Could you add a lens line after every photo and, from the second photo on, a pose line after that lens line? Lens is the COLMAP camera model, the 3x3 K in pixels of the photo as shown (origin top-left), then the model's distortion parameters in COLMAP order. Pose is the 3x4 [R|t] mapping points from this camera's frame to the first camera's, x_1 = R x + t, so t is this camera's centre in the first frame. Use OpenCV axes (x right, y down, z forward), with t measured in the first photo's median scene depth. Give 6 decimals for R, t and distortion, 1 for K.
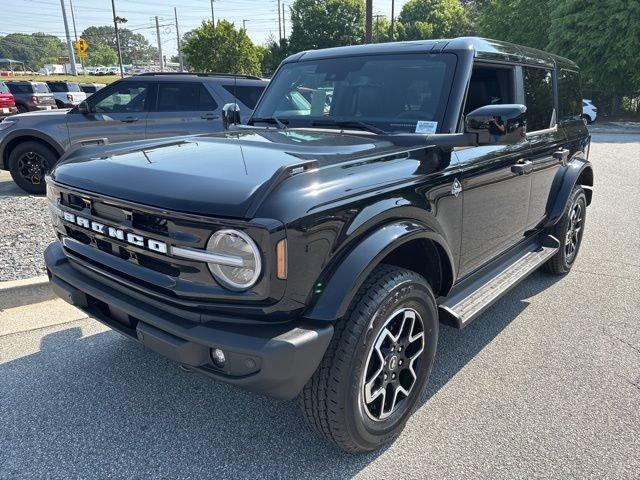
lens RADIAL K [[492.3, 0, 320.0], [0, 492.3, 240.0], [0, 0, 1]] dist [-0.019212, -0.003375]
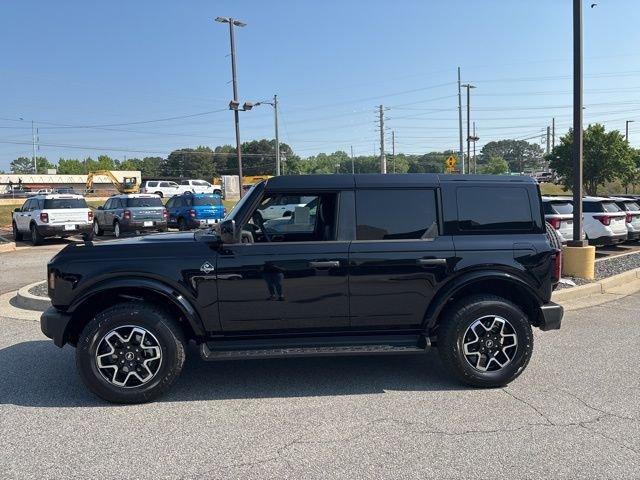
lens RADIAL K [[492.3, 0, 320.0], [0, 492.3, 240.0], [0, 0, 1]] dist [-0.019212, -0.003375]
pose [[0.700845, 0.034191, -0.712494, 0.121204], [-0.179474, 0.975170, -0.129744, -0.003723], [0.690366, 0.218804, 0.689579, 0.008997]]
